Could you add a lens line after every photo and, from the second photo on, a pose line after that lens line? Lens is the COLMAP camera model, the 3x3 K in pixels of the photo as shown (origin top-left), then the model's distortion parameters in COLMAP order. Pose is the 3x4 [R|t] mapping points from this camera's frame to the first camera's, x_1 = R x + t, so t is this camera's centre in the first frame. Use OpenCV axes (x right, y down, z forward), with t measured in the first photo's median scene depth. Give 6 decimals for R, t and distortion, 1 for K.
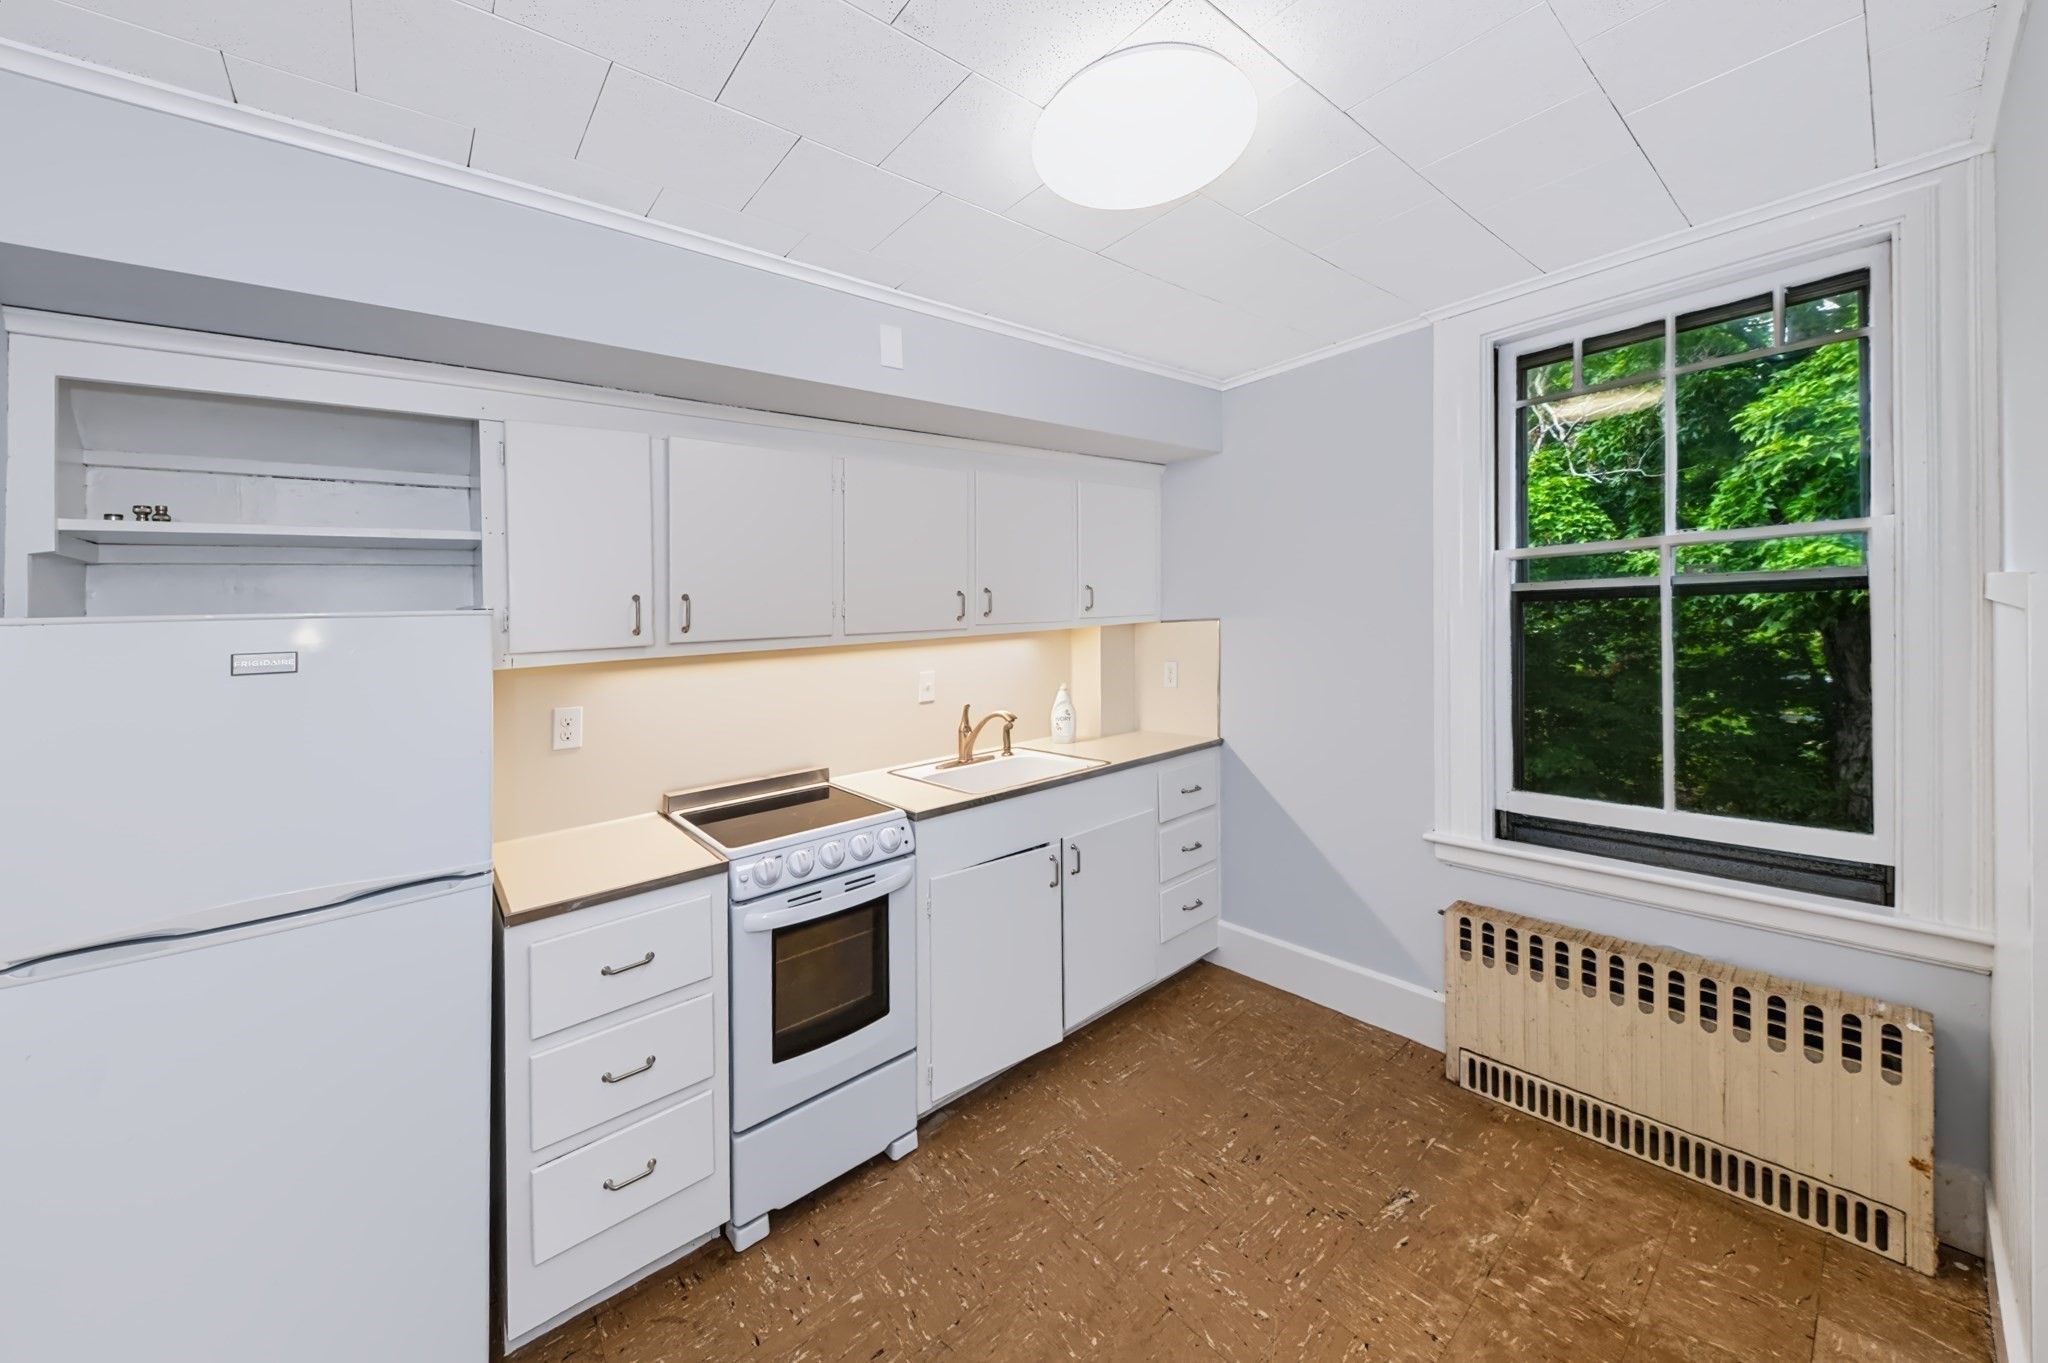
lens RADIAL K [[716.4, 0, 1026.0], [0, 716.4, 617.4], [0, 0, 1]] dist [0.007048, -0.002629]
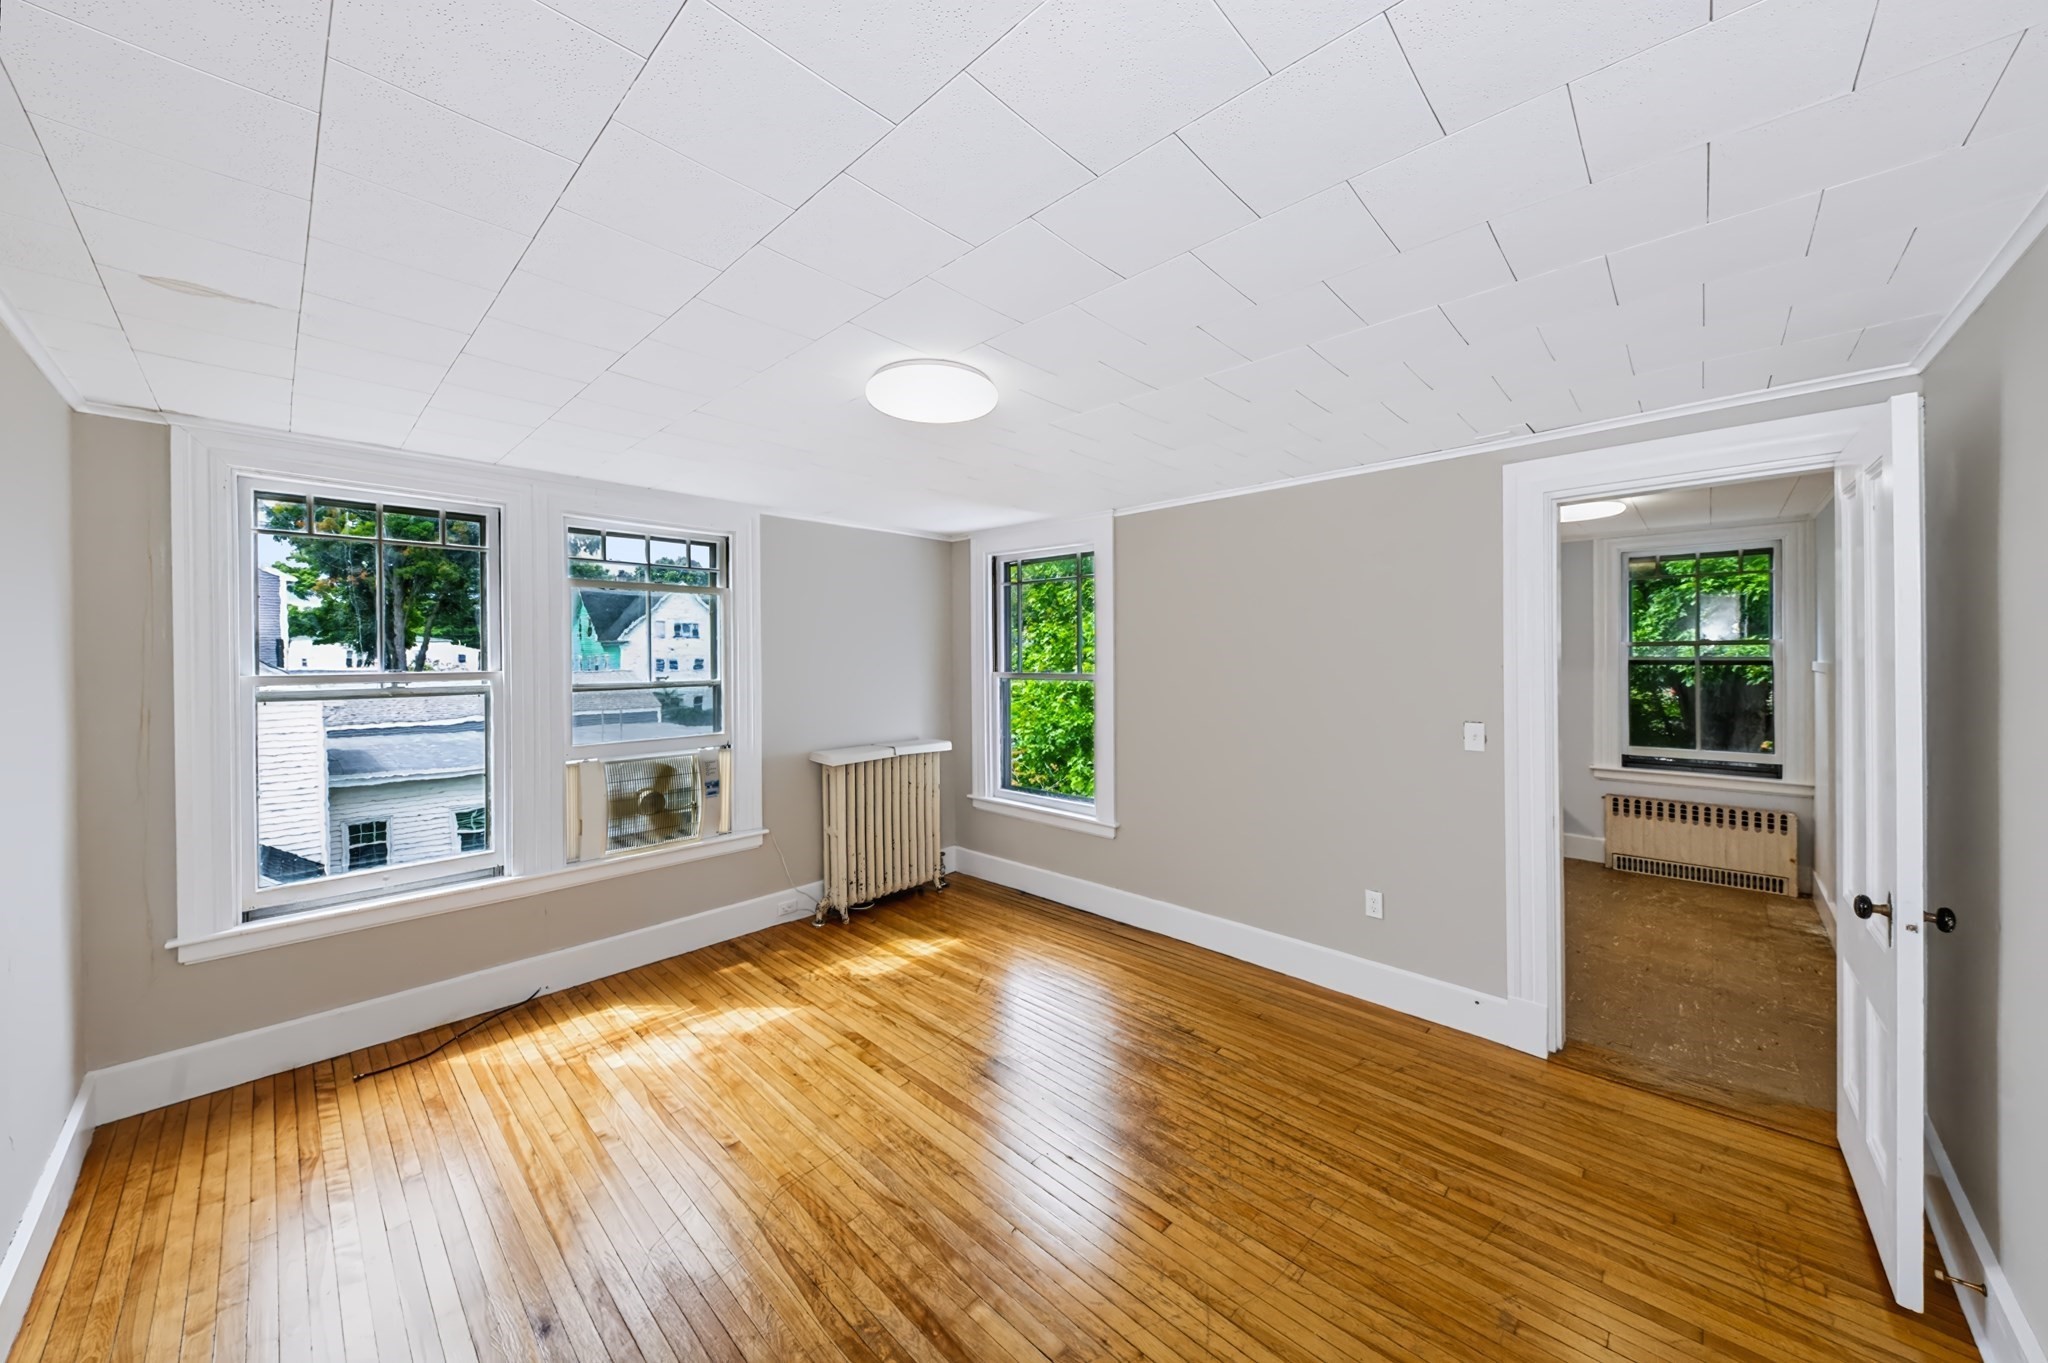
lens RADIAL K [[716.4, 0, 1016.3], [0, 716.4, 639.2], [0, 0, 1]] dist [0.007048, -0.002629]
pose [[0.991808, 0.039890, 0.121351, -1.833884], [-0.036486, 0.998879, -0.030146, 0.045634], [-0.122417, 0.025471, 0.992152, -1.239829]]
